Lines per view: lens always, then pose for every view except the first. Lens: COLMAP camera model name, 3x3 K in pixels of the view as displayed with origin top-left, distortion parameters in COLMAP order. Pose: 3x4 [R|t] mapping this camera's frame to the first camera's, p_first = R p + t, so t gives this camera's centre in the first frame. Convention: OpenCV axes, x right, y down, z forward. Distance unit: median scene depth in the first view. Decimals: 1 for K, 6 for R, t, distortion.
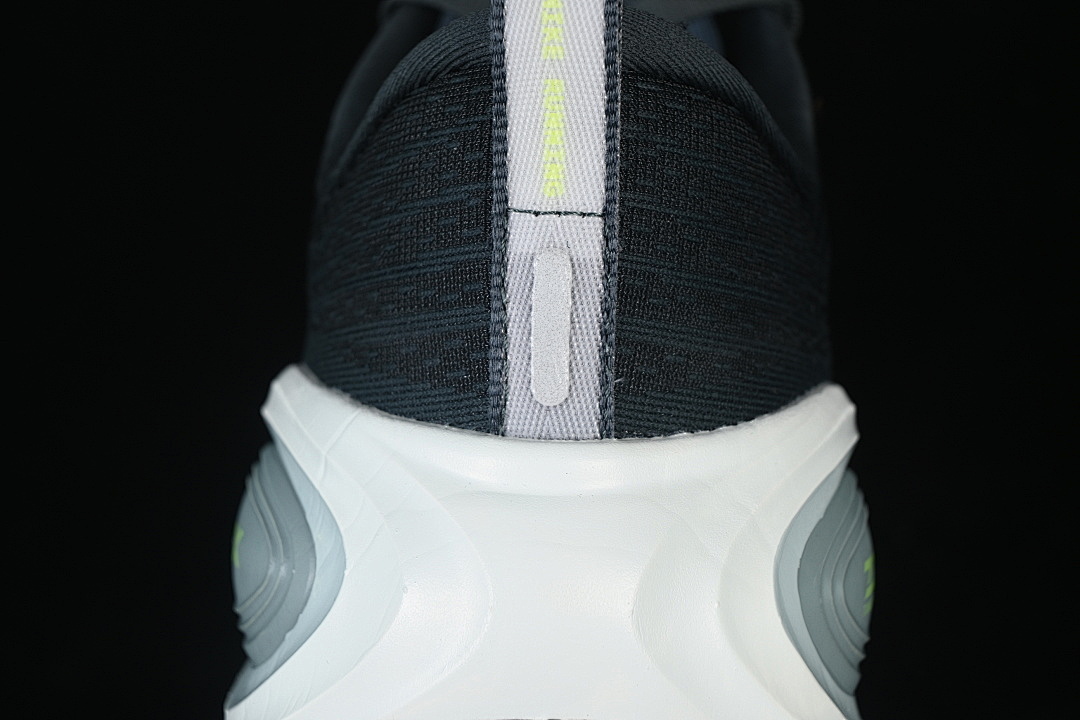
lens RADIAL K [[2377.0, 0, 539.7], [0, 2377.0, 359.4], [0, 0, 1]] dist [-0.020571, 0.000000]
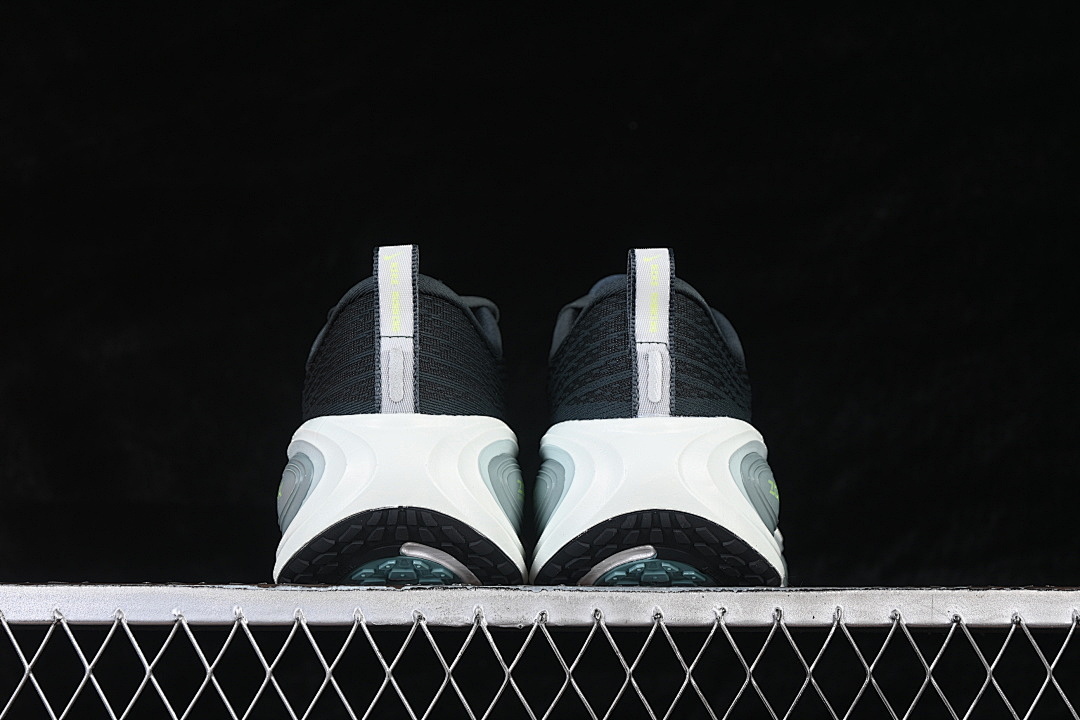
lens RADIAL K [[2377.0, 0, 540.7], [0, 2377.0, 374.5], [0, 0, 1]] dist [-0.020571, 0.000000]
pose [[0.998295, -0.027223, 0.051630, 0.031056], [0.040594, 0.959423, -0.279034, 0.798882], [-0.041939, 0.280654, 0.958892, -1.778383]]
